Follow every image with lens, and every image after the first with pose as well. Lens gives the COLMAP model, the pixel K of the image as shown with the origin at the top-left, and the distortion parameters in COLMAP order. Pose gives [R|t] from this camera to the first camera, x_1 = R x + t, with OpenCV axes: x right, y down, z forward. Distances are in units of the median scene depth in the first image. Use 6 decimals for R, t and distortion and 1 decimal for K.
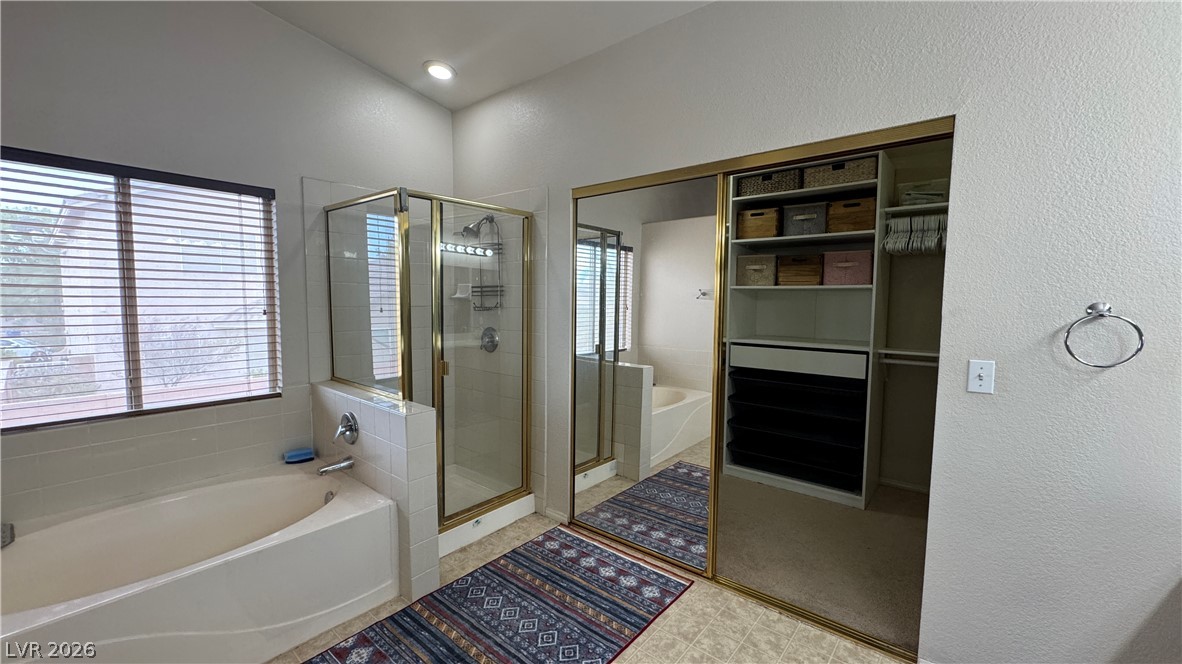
lens RADIAL K [[468.6, 0, 591.0], [0, 468.6, 332.0], [0, 0, 1]] dist [-0.002052, -0.000225]
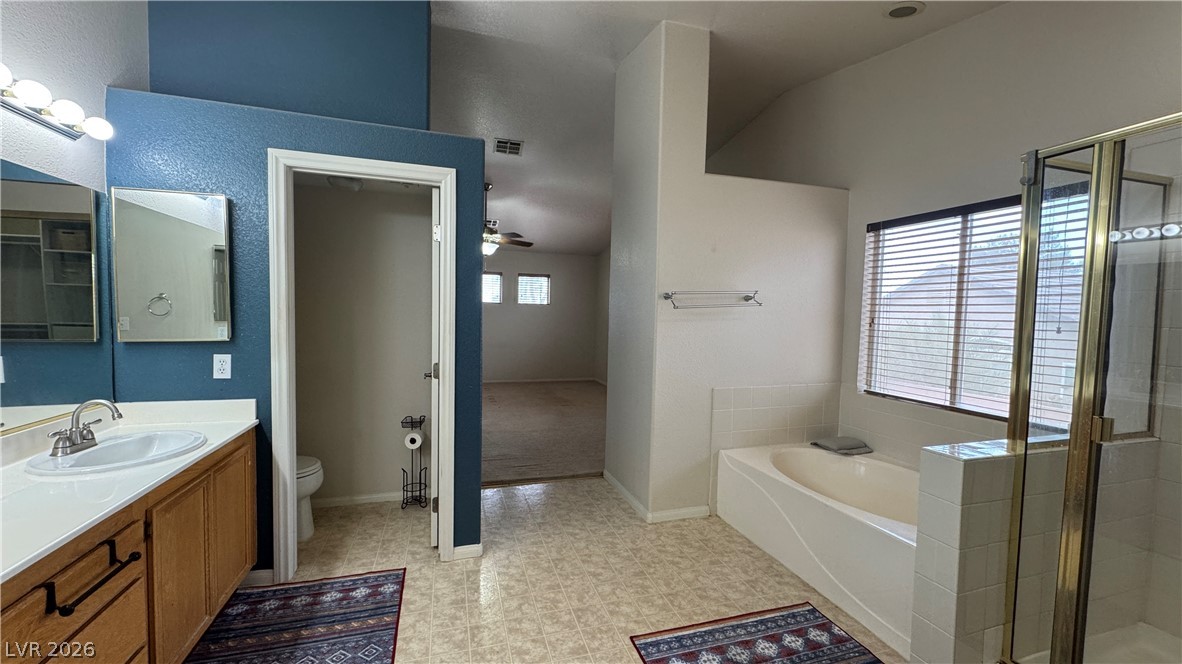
lens RADIAL K [[471.4, 0, 591.0], [0, 471.4, 332.0], [0, 0, 1]] dist [-0.002713, -0.000394]
pose [[-0.545895, 0.027127, -0.837414, 0.638547], [-0.095432, 0.990958, 0.094312, -0.058900], [0.832401, 0.131401, -0.538371, 0.891638]]
